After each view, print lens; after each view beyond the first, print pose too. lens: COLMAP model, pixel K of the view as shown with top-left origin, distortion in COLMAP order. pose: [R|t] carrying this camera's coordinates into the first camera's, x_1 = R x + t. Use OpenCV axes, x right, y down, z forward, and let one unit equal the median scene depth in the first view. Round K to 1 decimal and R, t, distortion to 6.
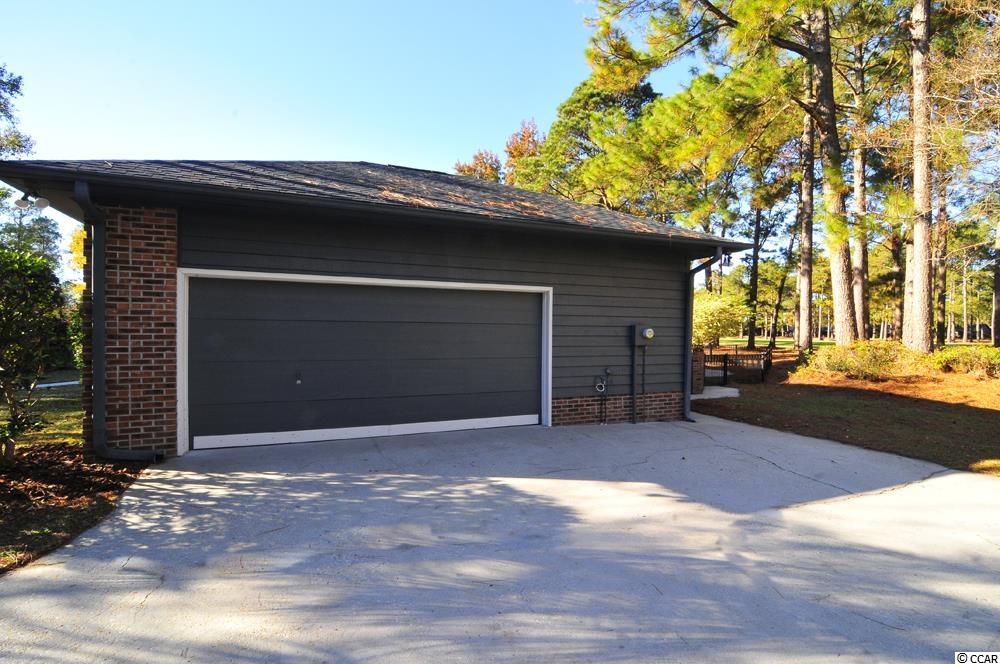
lens RADIAL K [[480.8, 0, 501.2], [0, 480.8, 331.6], [0, 0, 1]] dist [-0.006359, -0.001284]
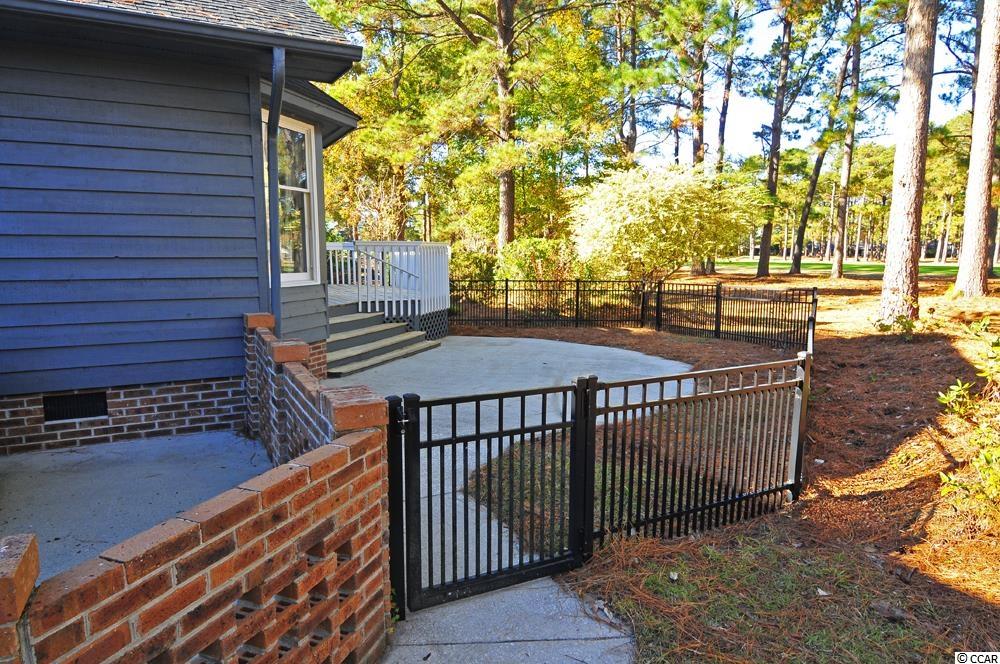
lens RADIAL K [[620.2, 0, 497.9], [0, 620.2, 334.9], [0, 0, 1]] dist [-0.004094, -0.011522]
pose [[0.997197, -0.015217, 0.073263, 0.101376], [0.005326, 0.991054, 0.133358, 0.001050], [-0.074637, -0.132594, 0.988356, 0.189211]]
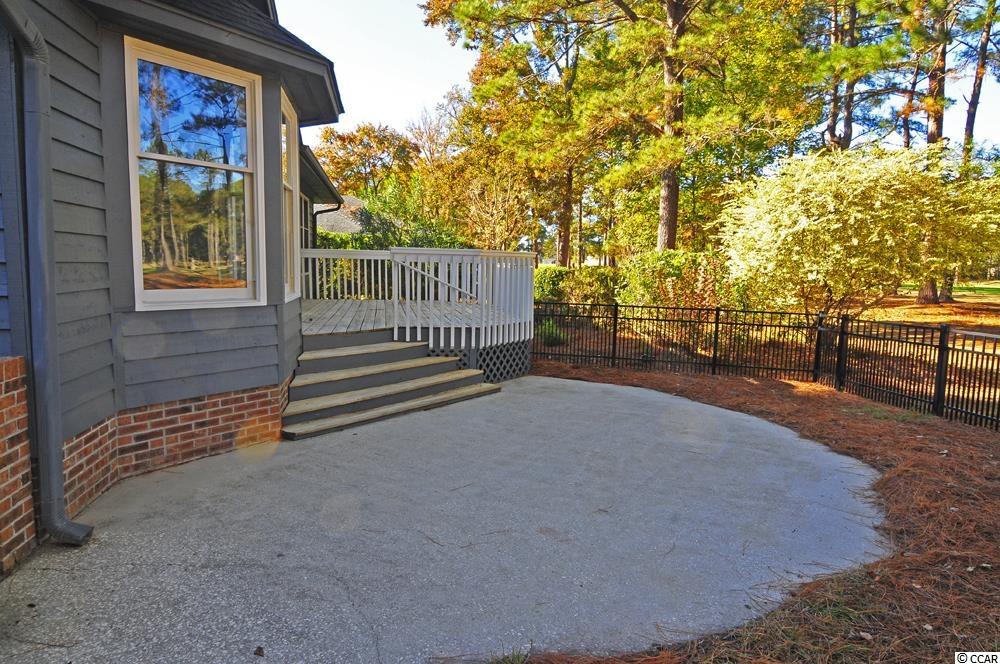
lens RADIAL K [[620.2, 0, 499.0], [0, 620.2, 334.0], [0, 0, 1]] dist [-0.004094, -0.011522]
pose [[0.974081, 0.040792, -0.222490, 0.125900], [-0.016333, 0.993722, 0.110683, 0.001256], [0.225608, -0.104180, 0.968632, 0.239716]]
